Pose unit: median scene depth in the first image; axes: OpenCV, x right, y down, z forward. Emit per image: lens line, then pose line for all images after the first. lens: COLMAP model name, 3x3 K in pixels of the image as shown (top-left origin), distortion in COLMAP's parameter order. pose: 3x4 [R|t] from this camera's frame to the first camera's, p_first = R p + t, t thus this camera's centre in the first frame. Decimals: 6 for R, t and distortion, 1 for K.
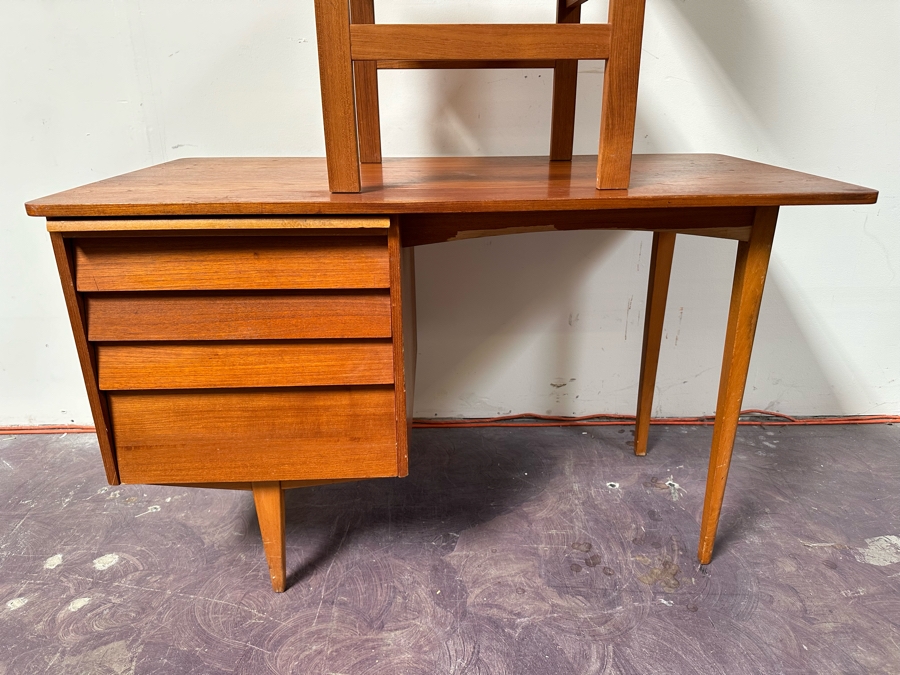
lens RADIAL K [[646.4, 0, 451.6], [0, 646.4, 335.8], [0, 0, 1]] dist [0.005407, -0.020451]
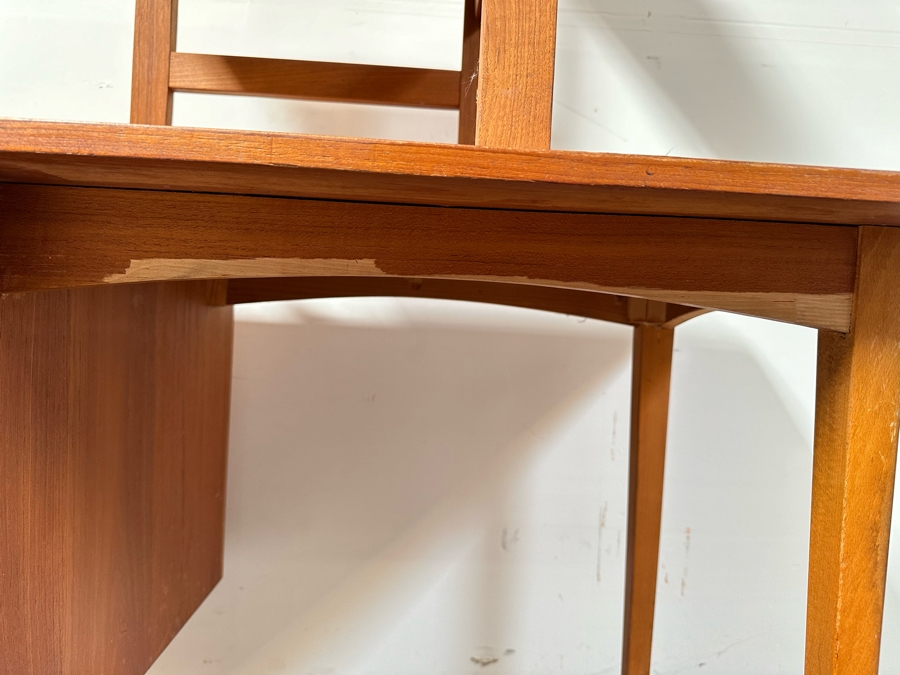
lens RADIAL K [[646.4, 0, 452.8], [0, 646.4, 332.5], [0, 0, 1]] dist [0.005407, -0.020451]
pose [[0.998041, 0.062278, -0.006052, 0.178780], [-0.060394, 0.933495, -0.353469, 0.012441], [-0.016363, 0.353142, 0.935427, 0.526954]]
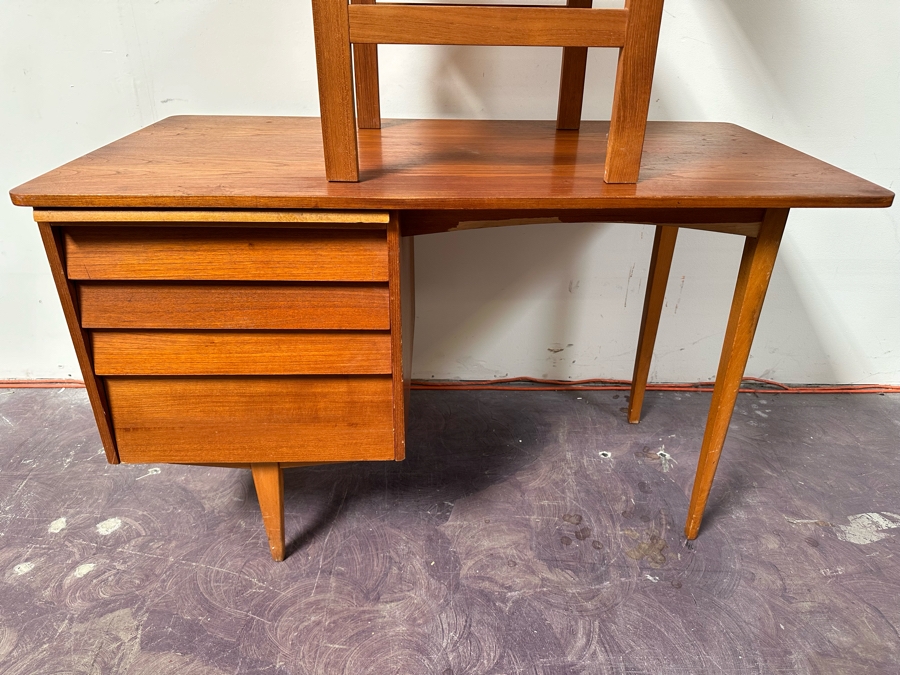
lens RADIAL K [[646.4, 0, 452.1], [0, 646.4, 333.5], [0, 0, 1]] dist [0.005407, -0.020451]
pose [[0.999786, 0.019518, 0.006887, -0.003717], [-0.020183, 0.993122, 0.115336, -0.089085], [-0.004589, -0.115450, 0.993303, 0.014400]]
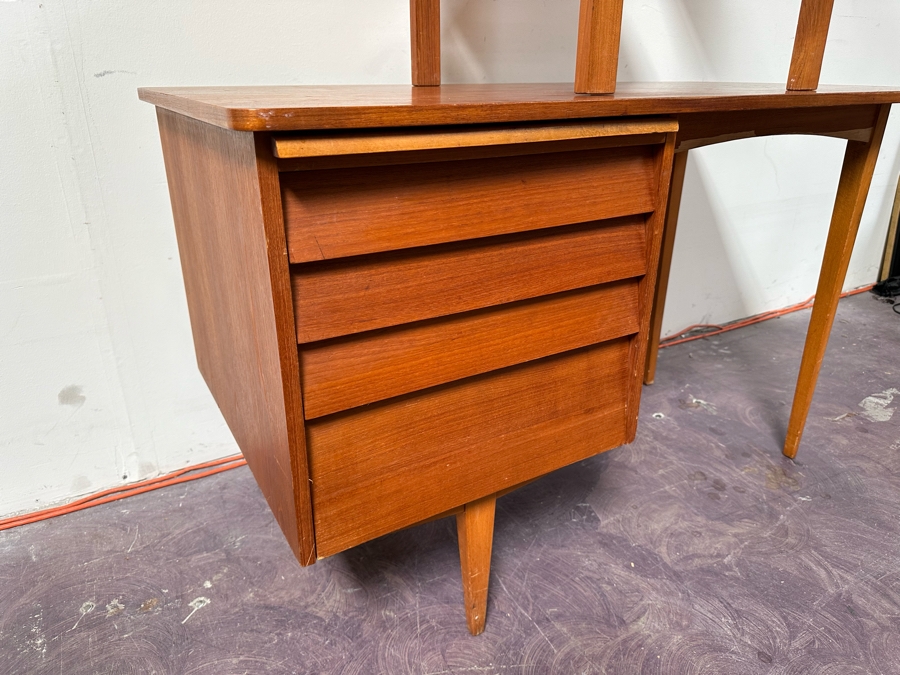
lens RADIAL K [[646.4, 0, 452.4], [0, 646.4, 335.1], [0, 0, 1]] dist [0.005407, -0.020451]
pose [[0.873007, -0.178412, 0.453903, -0.583425], [0.167489, 0.983759, 0.064541, -0.013412], [-0.458046, 0.019679, 0.888710, 0.314694]]
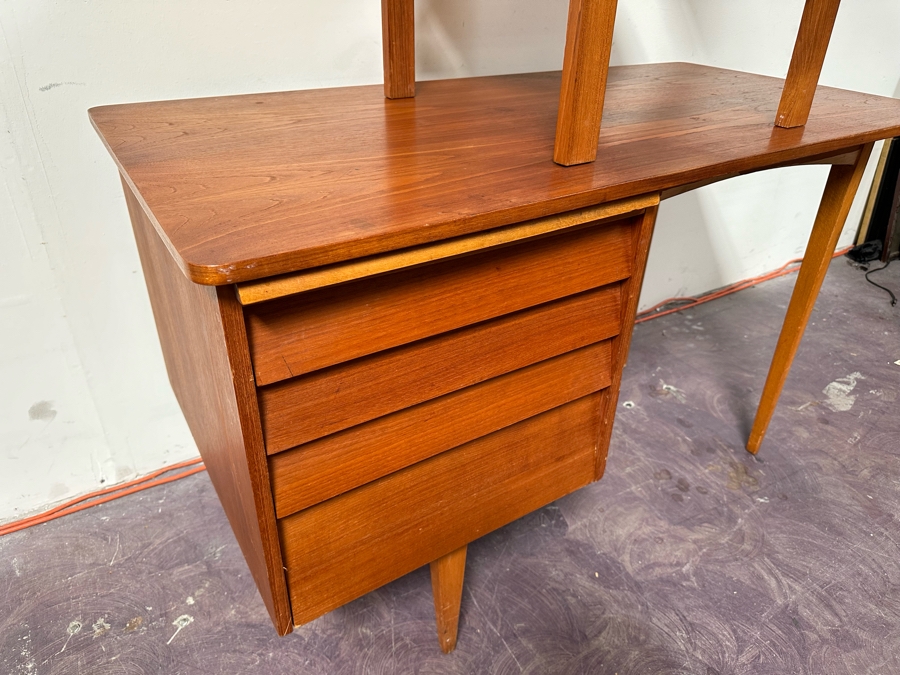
lens RADIAL K [[646.4, 0, 452.6], [0, 646.4, 335.4], [0, 0, 1]] dist [0.005407, -0.020451]
pose [[0.859070, -0.237080, 0.453643, -0.543644], [0.156669, 0.965520, 0.207908, -0.167750], [-0.487292, -0.107535, 0.866592, 0.322861]]
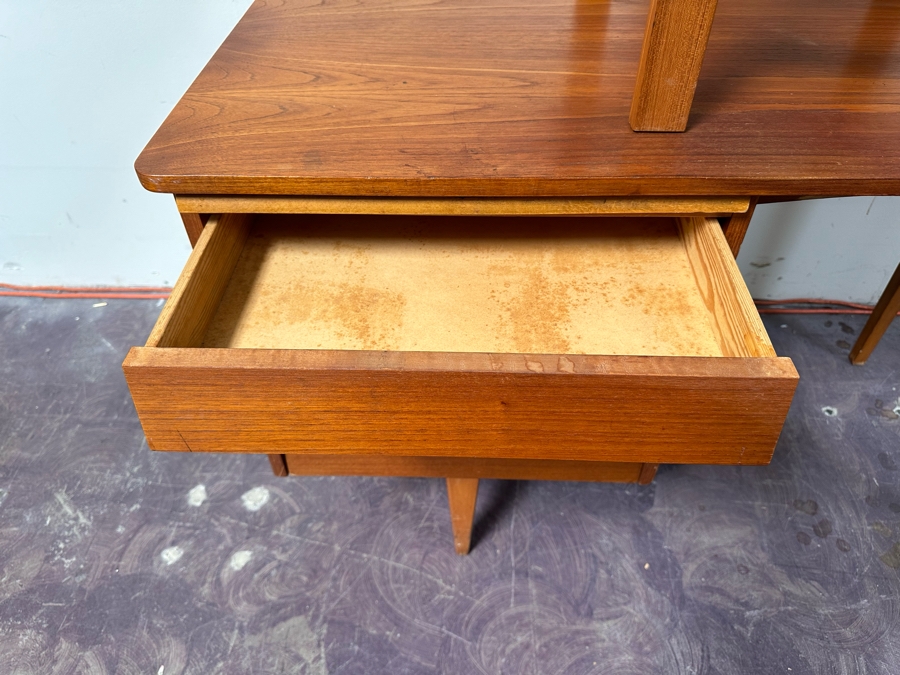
lens RADIAL K [[646.4, 0, 449.9], [0, 646.4, 336.4], [0, 0, 1]] dist [0.005407, -0.020451]
pose [[0.998170, 0.039593, -0.045703, -0.255114], [-0.018001, 0.916119, 0.400502, -0.226101], [0.057726, -0.398947, 0.915155, 0.314014]]
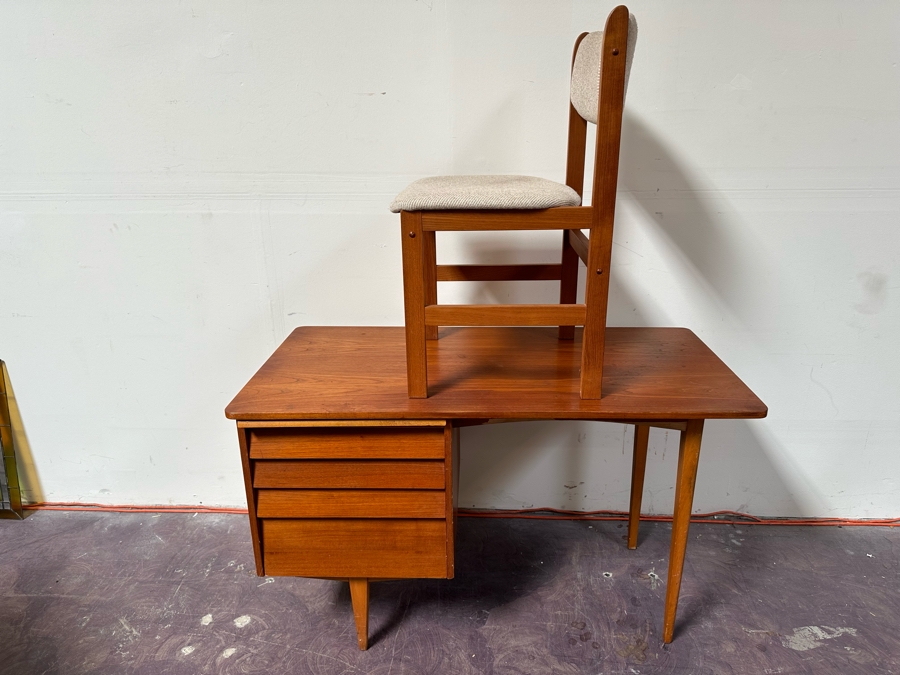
lens RADIAL K [[646.4, 0, 448.1], [0, 646.4, 331.2], [0, 0, 1]] dist [0.005407, -0.020451]
pose [[0.997373, 0.013477, -0.071176, 0.015222], [-0.016494, 0.998983, -0.041971, -0.257622], [0.070538, 0.043035, 0.996580, -0.455536]]
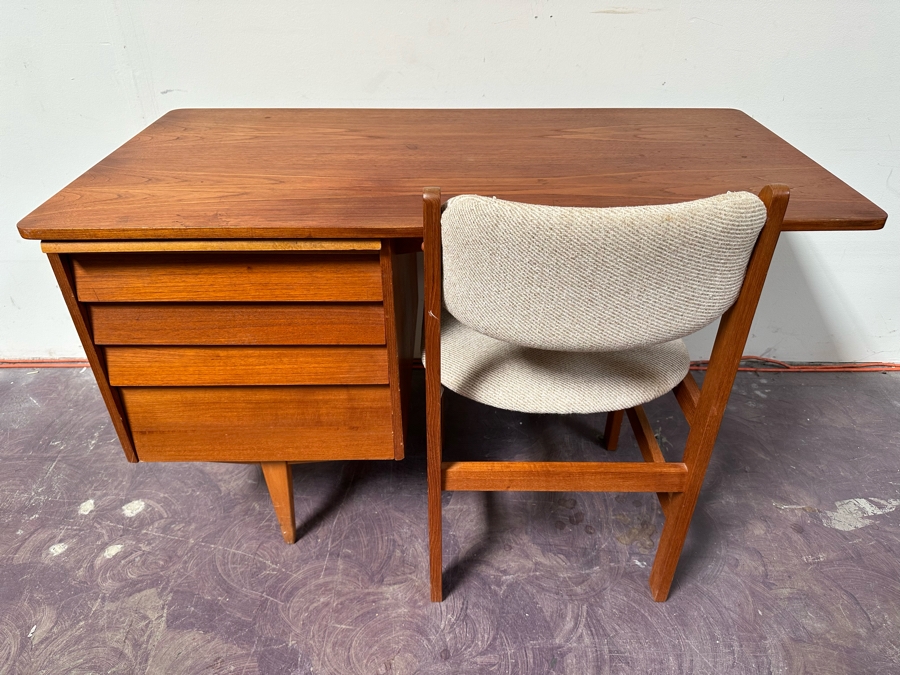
lens RADIAL K [[646.4, 0, 449.2], [0, 646.4, 340.3], [0, 0, 1]] dist [0.005407, -0.020451]
pose [[0.999564, 0.017290, -0.023951, 0.026882], [-0.011495, 0.974564, 0.223815, -0.195260], [0.027211, -0.223442, 0.974337, 0.003011]]
